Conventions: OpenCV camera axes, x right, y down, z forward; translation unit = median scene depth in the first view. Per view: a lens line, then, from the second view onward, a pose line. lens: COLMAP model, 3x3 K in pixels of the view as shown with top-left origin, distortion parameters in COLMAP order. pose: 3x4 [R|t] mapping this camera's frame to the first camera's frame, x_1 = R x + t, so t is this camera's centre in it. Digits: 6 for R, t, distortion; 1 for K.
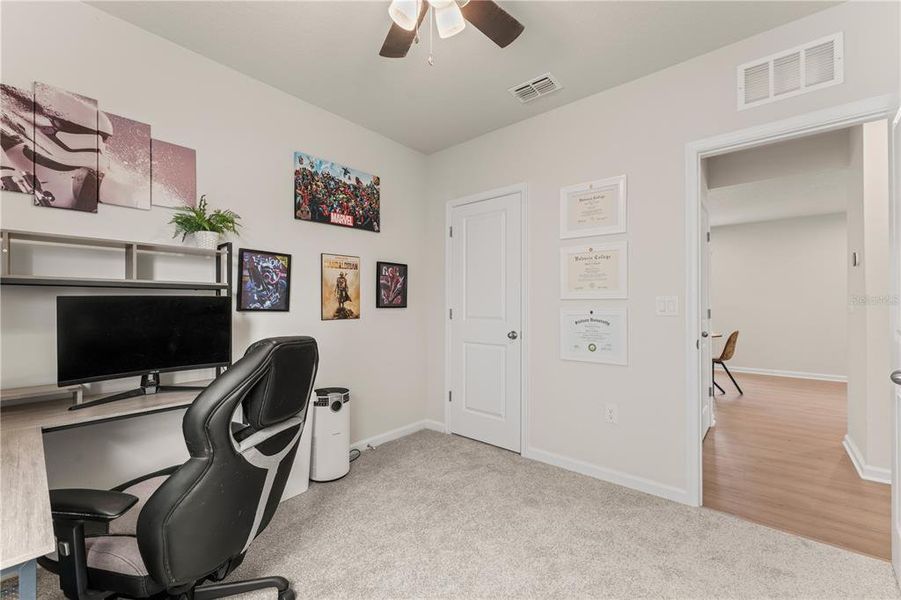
lens RADIAL K [[360.0, 0, 453.8], [0, 360.0, 302.9], [0, 0, 1]] dist [0.001183, 0.000178]
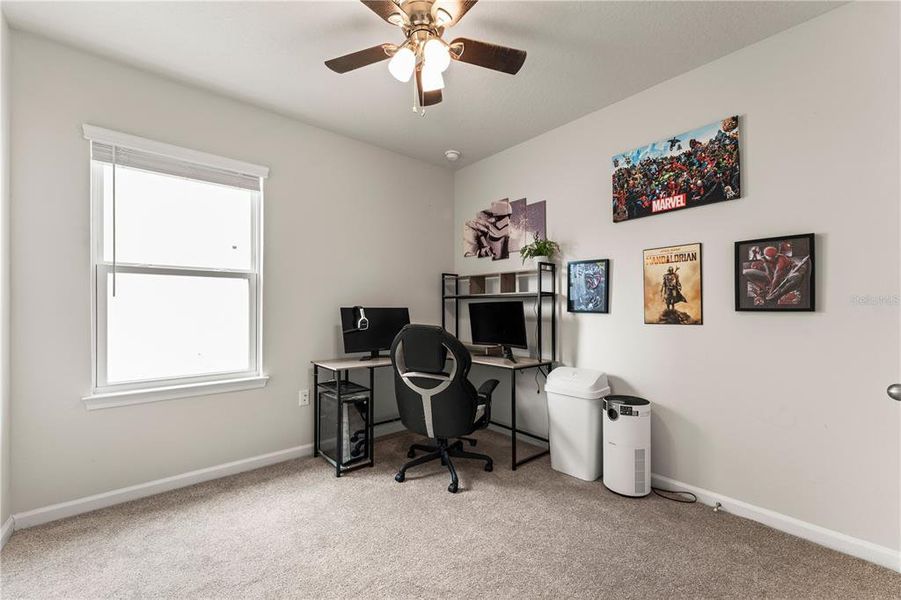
lens RADIAL K [[360.0, 0, 453.9], [0, 360.0, 305.1], [0, 0, 1]] dist [0.001183, 0.000178]
pose [[-0.137696, -0.002696, -0.990471, 0.575064], [0.010205, 0.999939, -0.004141, -0.000010], [0.990422, -0.010678, -0.137660, 0.620985]]
